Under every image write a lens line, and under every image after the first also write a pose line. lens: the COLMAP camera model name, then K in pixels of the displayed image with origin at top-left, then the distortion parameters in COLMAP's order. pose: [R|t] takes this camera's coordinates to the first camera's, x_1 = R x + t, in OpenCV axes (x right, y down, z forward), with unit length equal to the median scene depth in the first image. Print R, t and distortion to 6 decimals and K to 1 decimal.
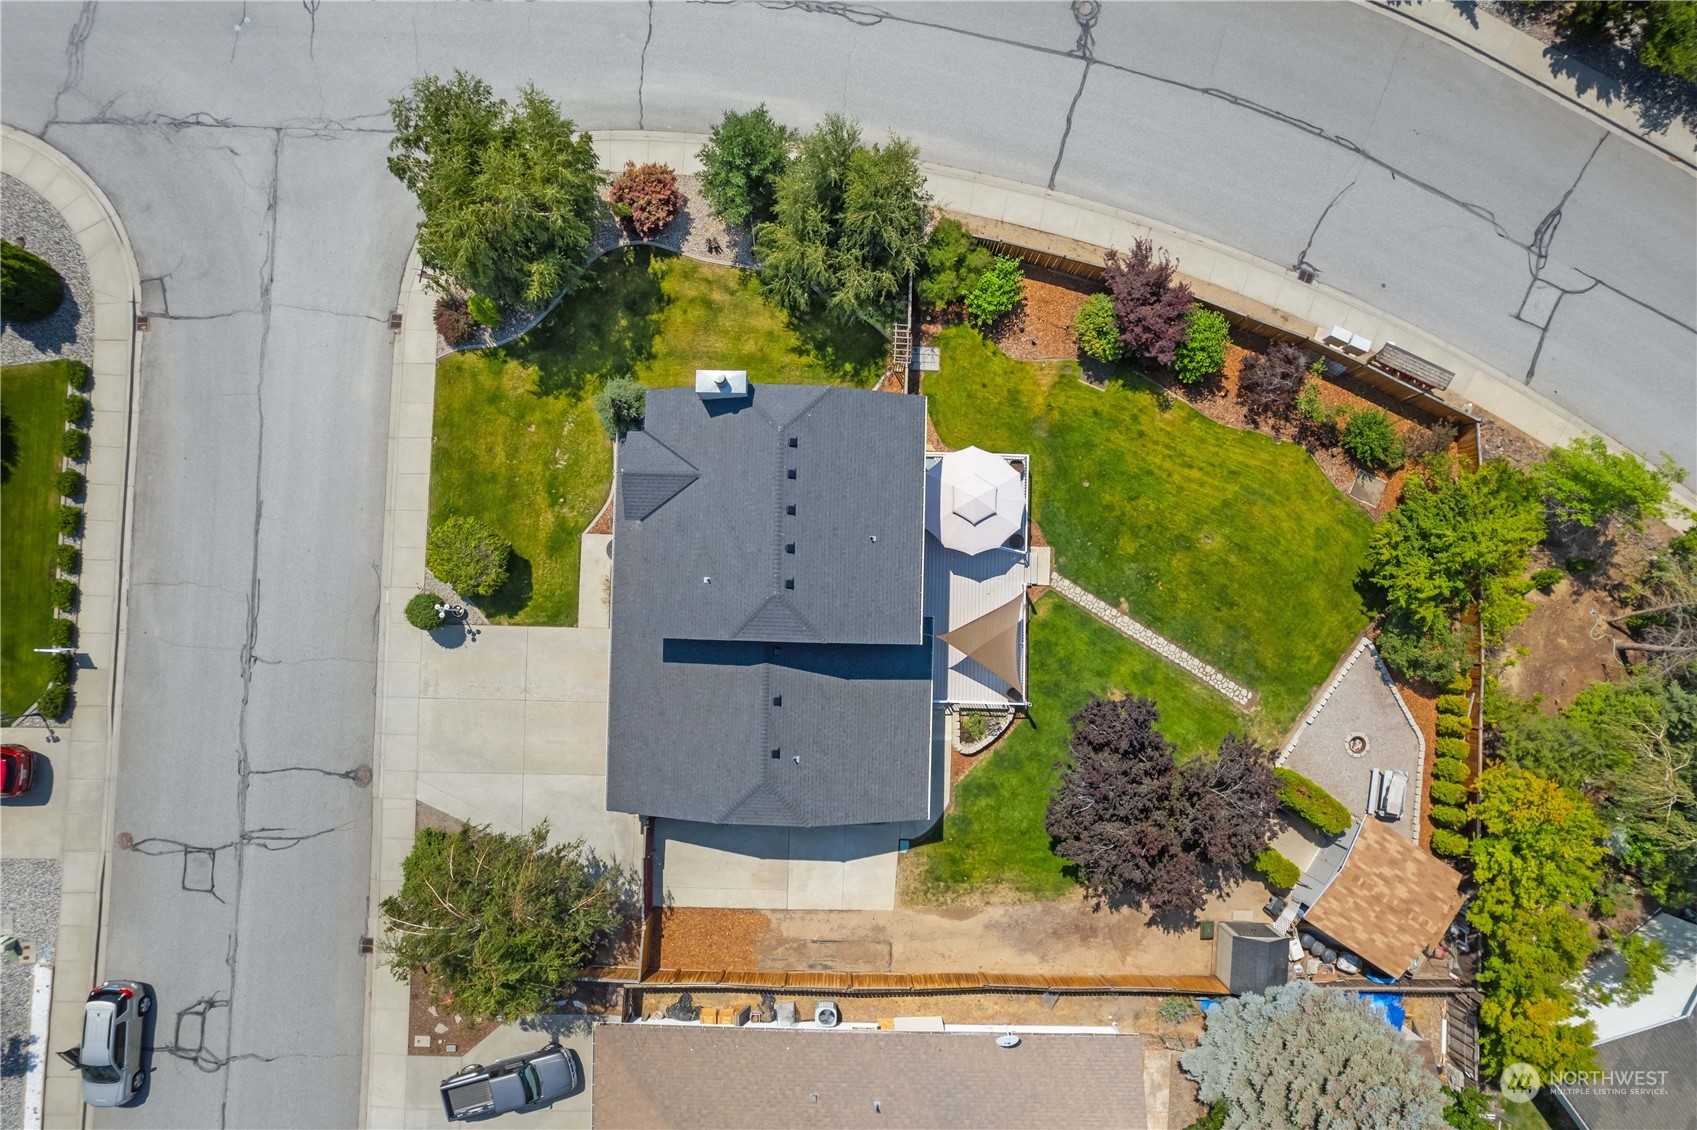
lens RADIAL K [[1084.1, 0, 844.6], [0, 1084.1, 568.3], [0, 0, 1]] dist [-0.079211, 0.072729]
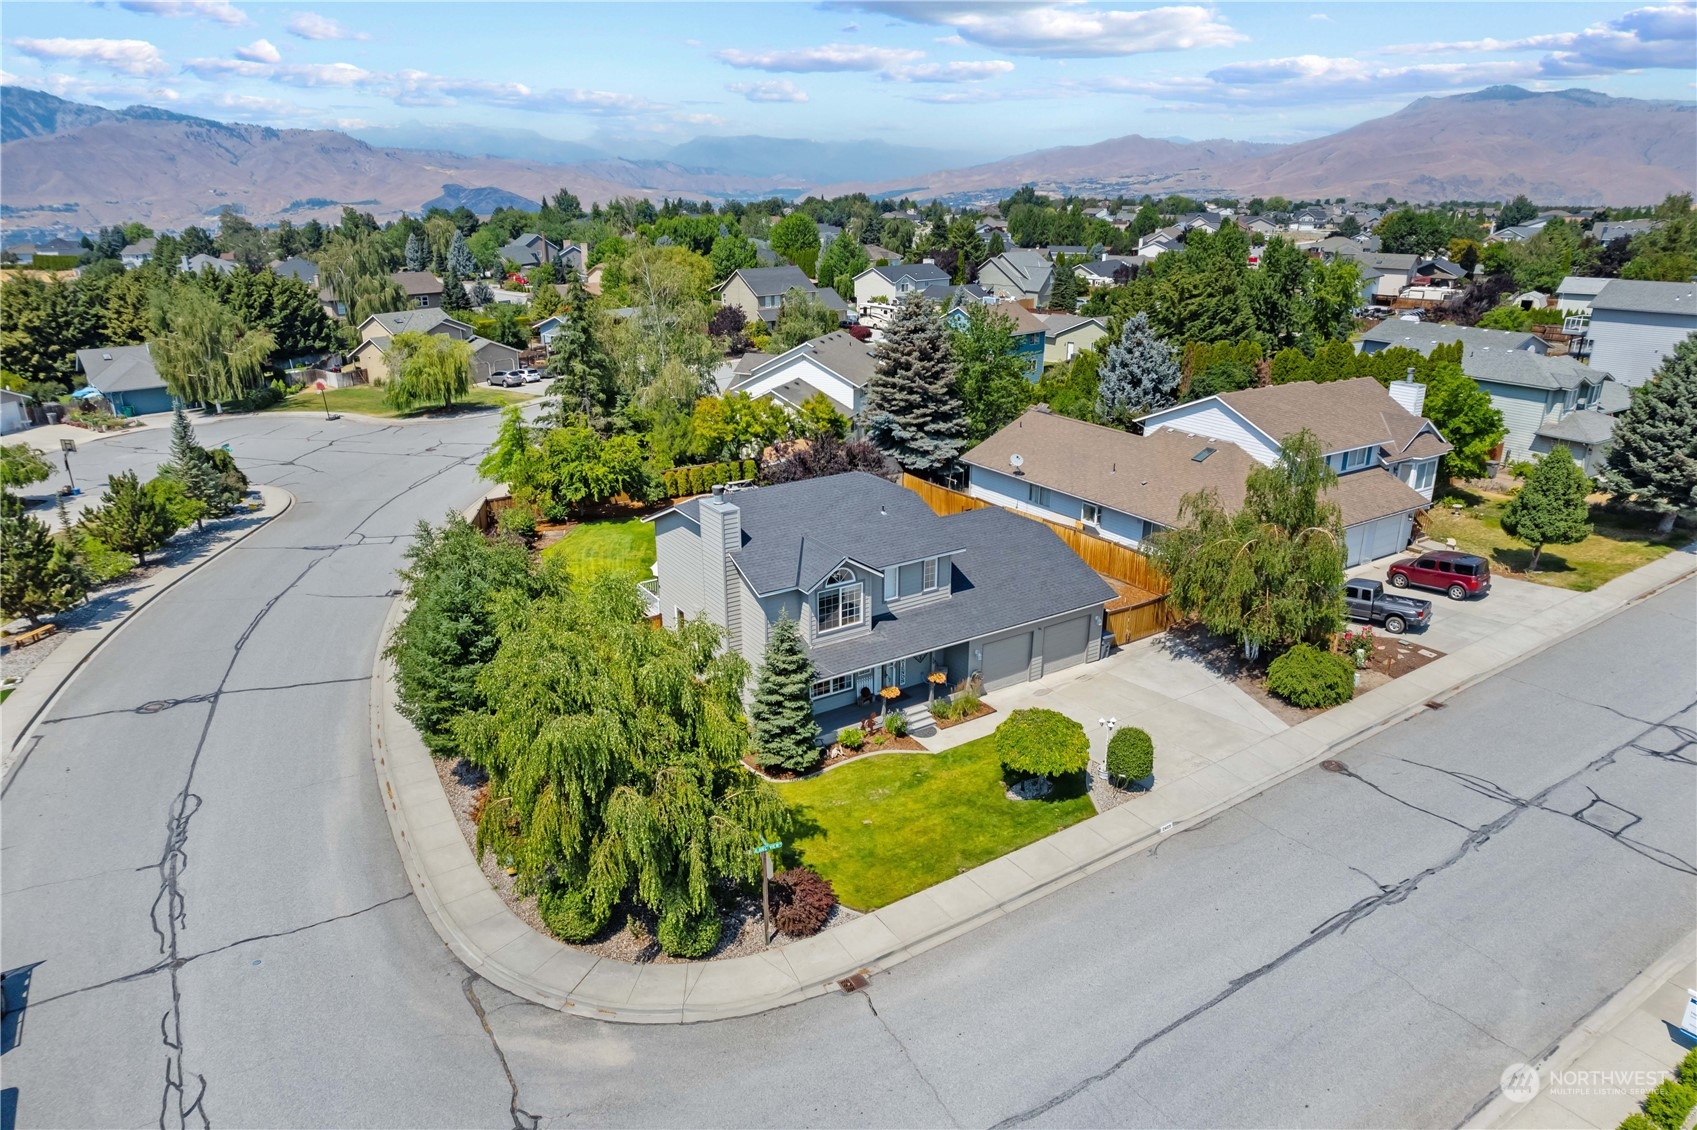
lens RADIAL K [[1079.6, 0, 839.5], [0, 1079.6, 562.2], [0, 0, 1]] dist [-0.072590, 0.068248]
pose [[-0.557457, -0.273912, 0.783718, -0.825596], [0.829874, -0.157136, 0.535367, -0.524366], [-0.023493, 0.948831, 0.314909, 0.596286]]
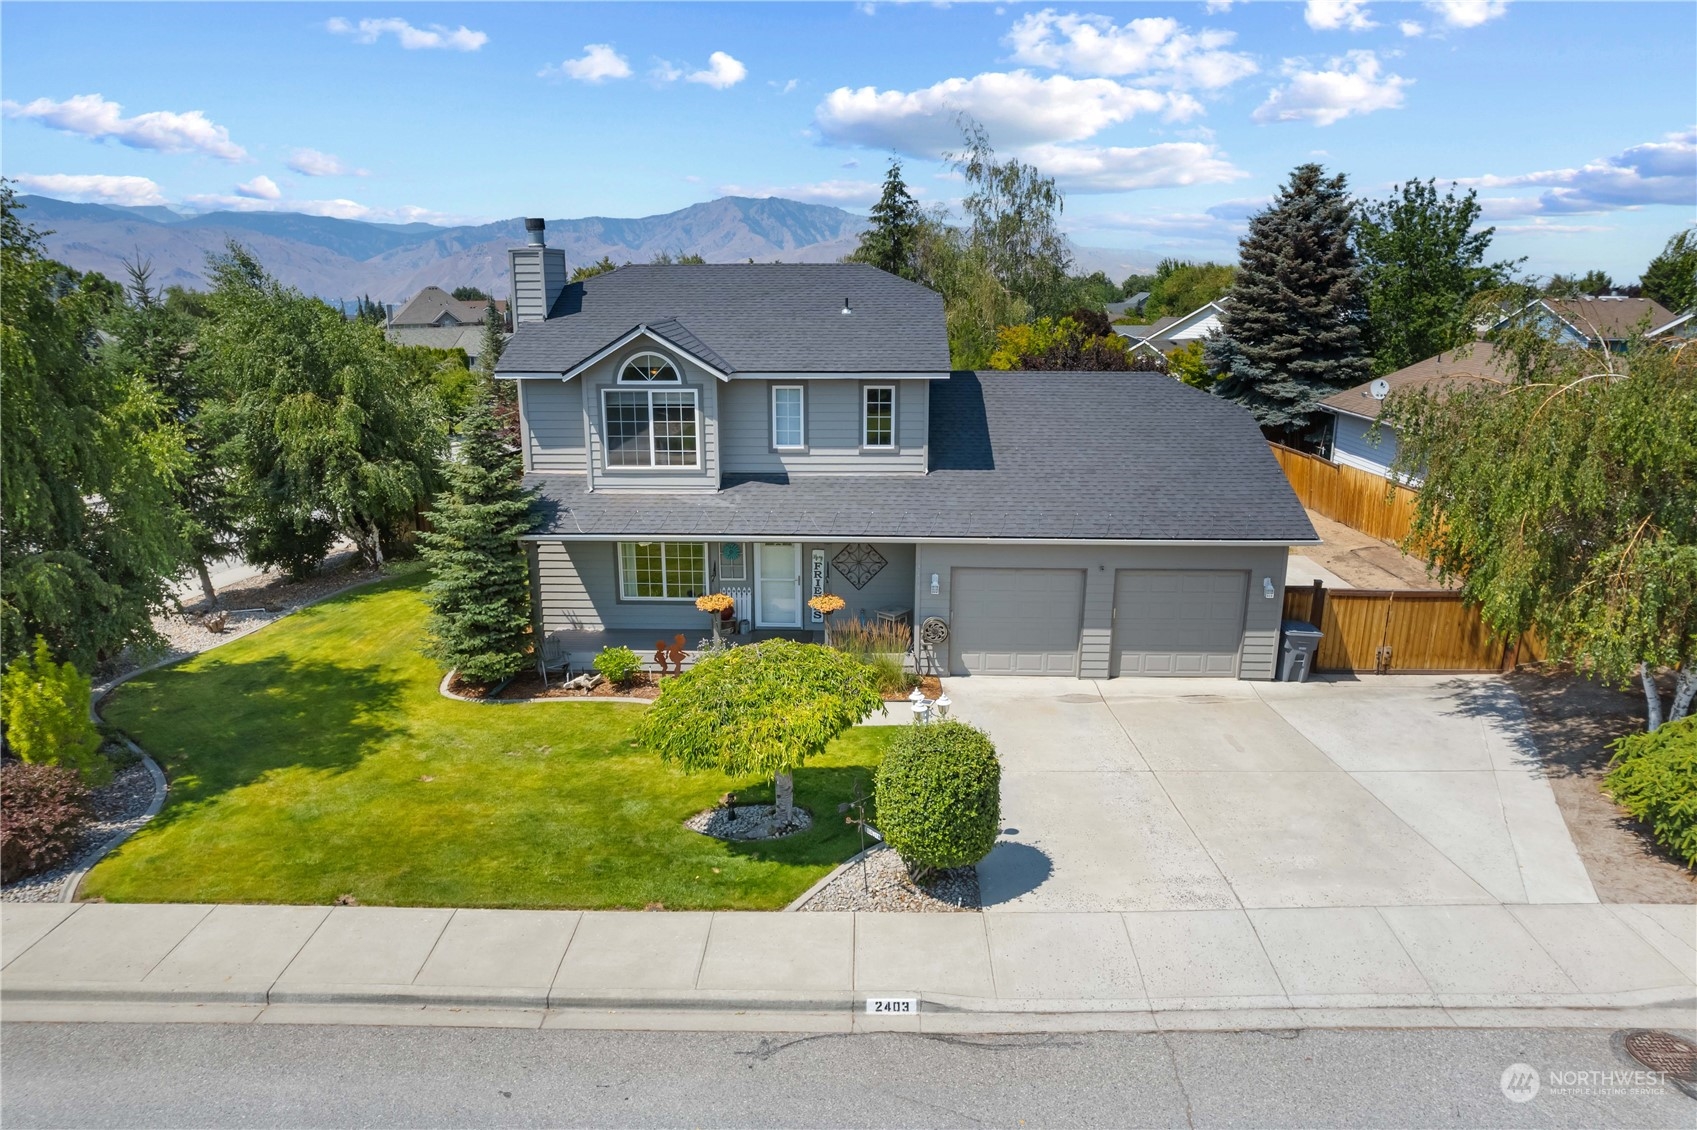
lens RADIAL K [[1087.8, 0, 843.4], [0, 1087.8, 570.1], [0, 0, 1]] dist [-0.088159, 0.081805]
pose [[0.003364, -0.255958, 0.966682, -0.639466], [0.999413, 0.033818, 0.005476, 0.010600], [-0.034092, 0.966096, 0.255922, 0.834567]]
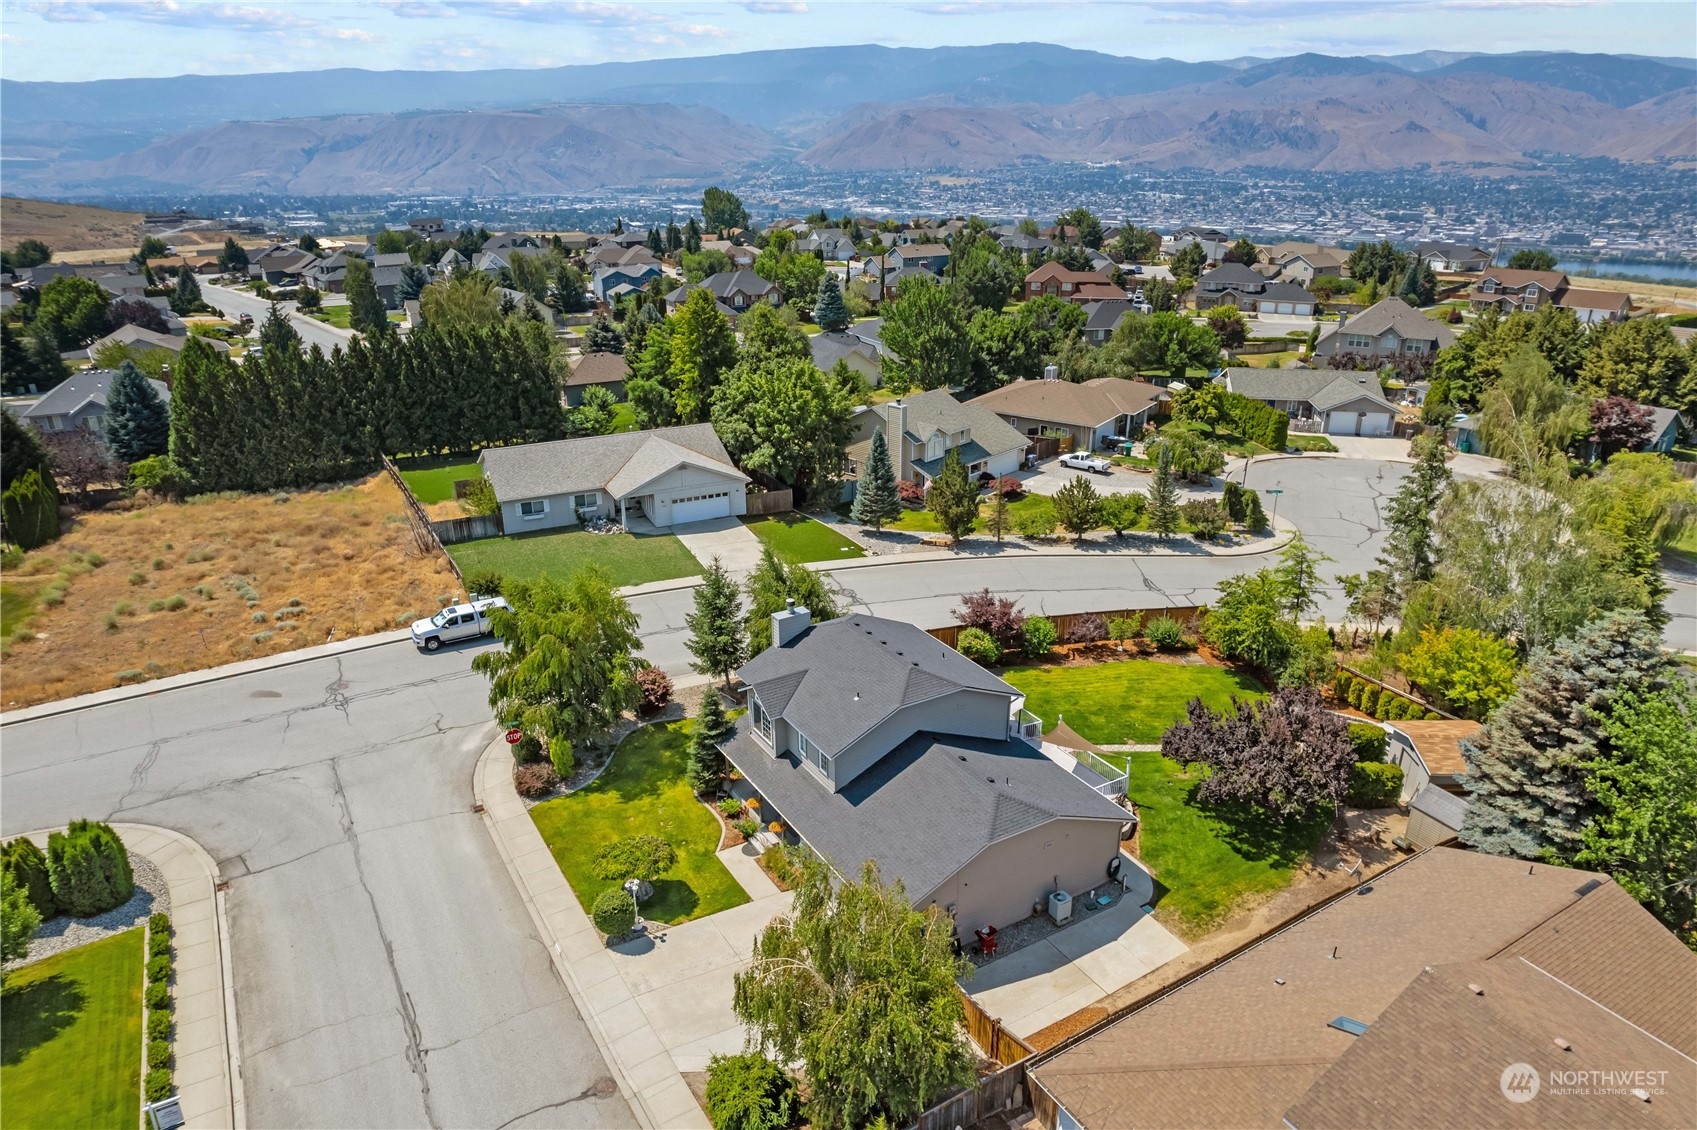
lens RADIAL K [[1084.1, 0, 844.6], [0, 1084.1, 568.3], [0, 0, 1]] dist [-0.079211, 0.072729]
pose [[0.844711, -0.203152, 0.495170, -0.606922], [0.535063, 0.343167, -0.771974, 0.762971], [-0.013098, 0.917042, 0.398576, 0.319454]]
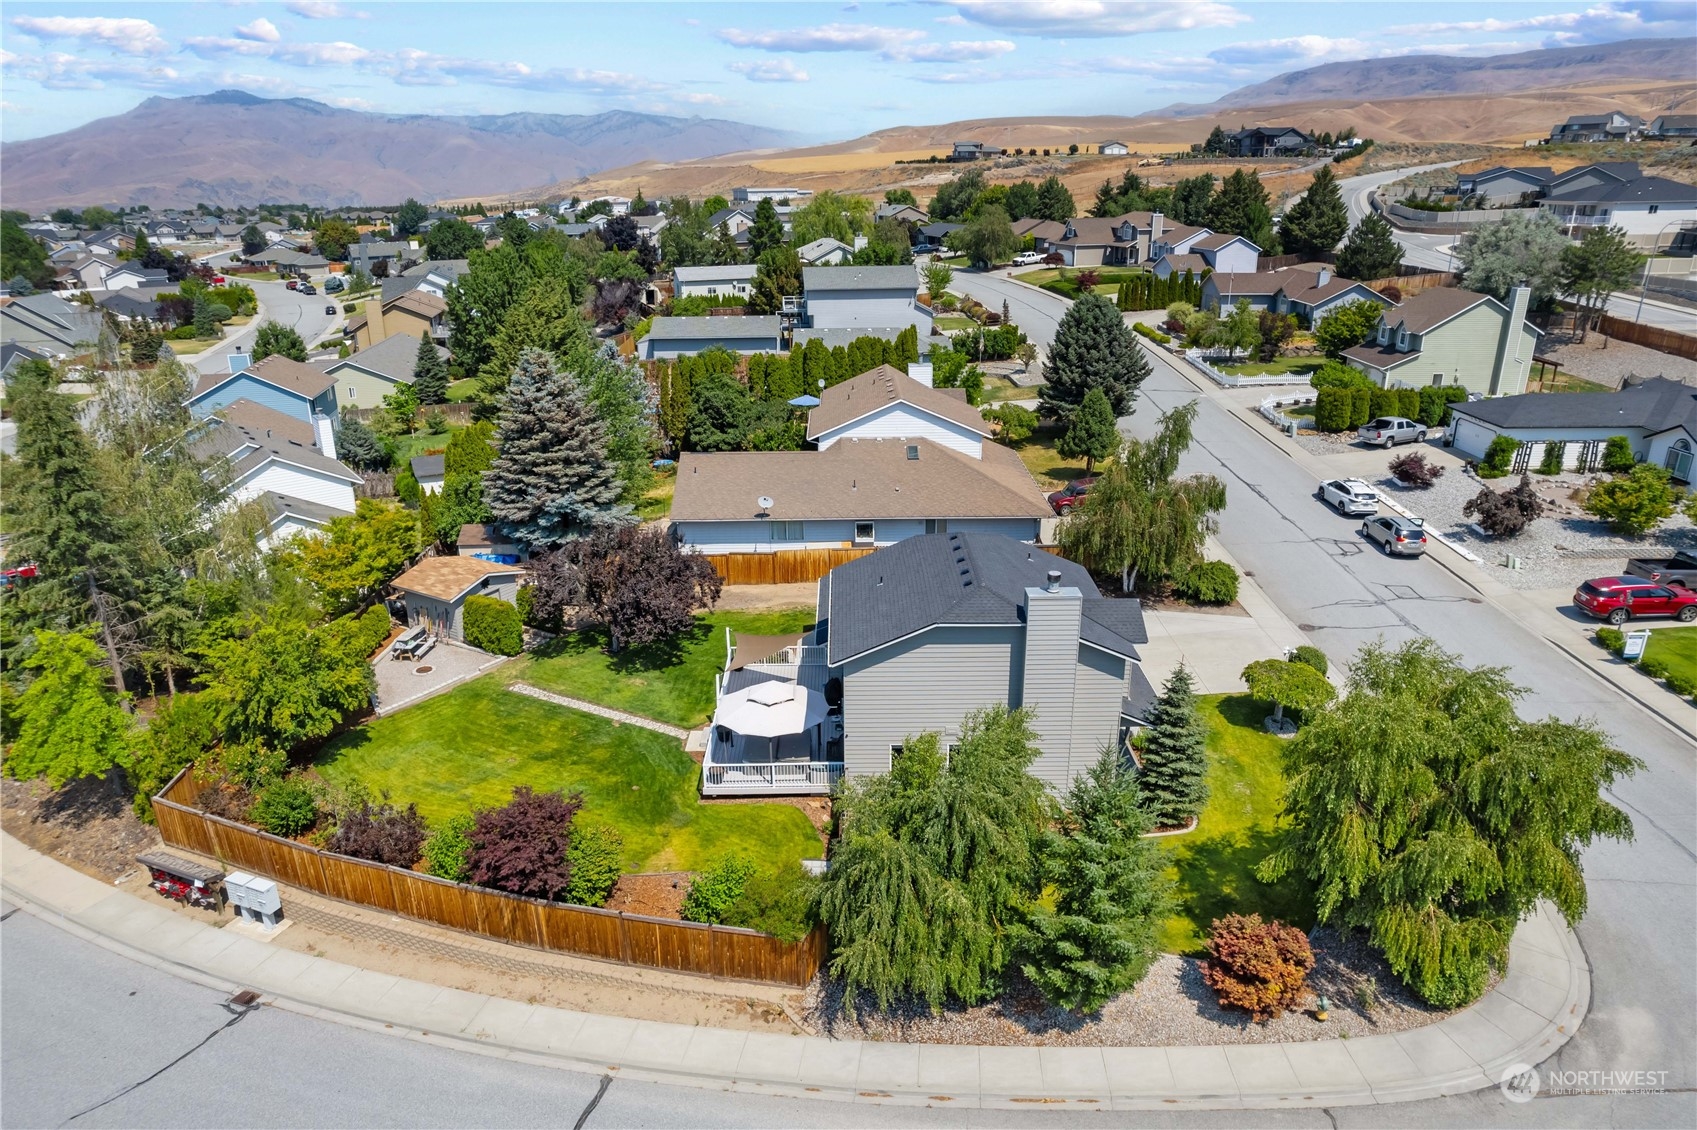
lens RADIAL K [[1087.8, 0, 843.4], [0, 1087.8, 570.1], [0, 0, 1]] dist [-0.088159, 0.081805]
pose [[-0.999624, 0.019275, -0.019483, 0.070351], [-0.024522, -0.311553, 0.949912, -0.863095], [0.012240, 0.950033, 0.311909, 0.565977]]
